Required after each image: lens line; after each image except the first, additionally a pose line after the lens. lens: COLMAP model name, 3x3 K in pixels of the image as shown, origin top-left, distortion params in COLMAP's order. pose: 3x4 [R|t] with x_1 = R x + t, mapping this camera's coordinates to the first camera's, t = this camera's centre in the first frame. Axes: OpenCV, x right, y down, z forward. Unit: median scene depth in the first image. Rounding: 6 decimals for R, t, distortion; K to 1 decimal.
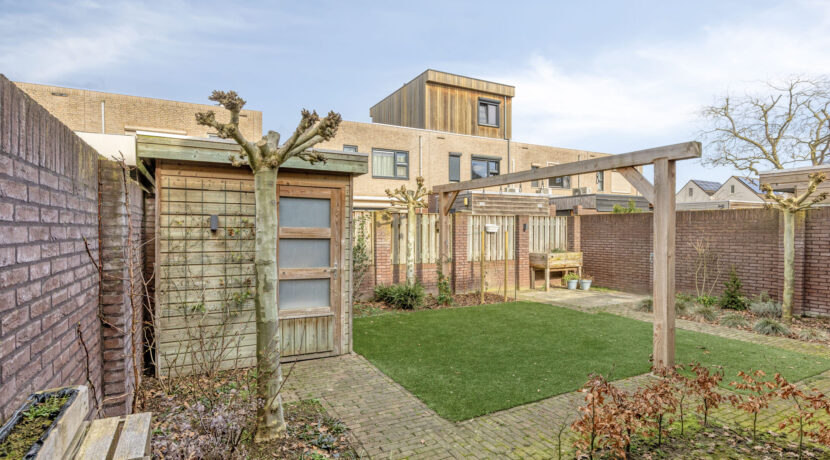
lens RADIAL K [[409.8, 0, 415.9], [0, 409.8, 231.6], [0, 0, 1]] dist [0.000086, -0.000976]
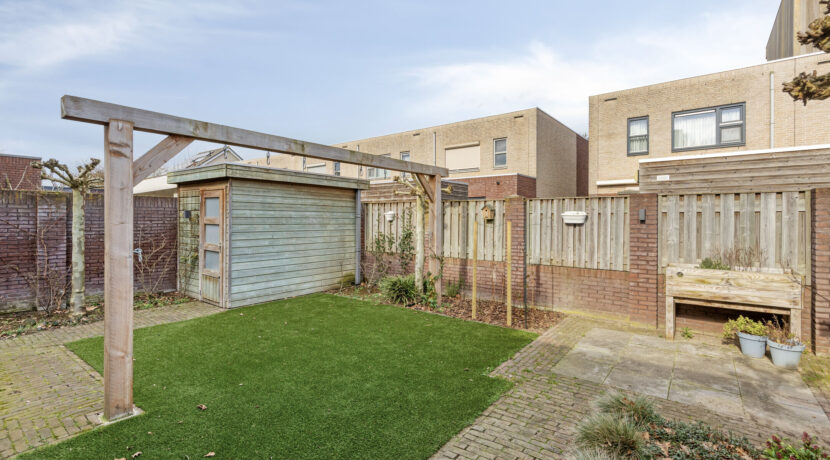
lens RADIAL K [[375.7, 0, 418.7], [0, 375.7, 223.8], [0, 0, 1]] dist [-0.001700, -0.000257]
pose [[0.432023, 0.014383, -0.901748, 0.306352], [-0.006579, 0.999896, 0.012796, -0.002314], [0.901839, 0.000405, 0.432073, 0.256554]]
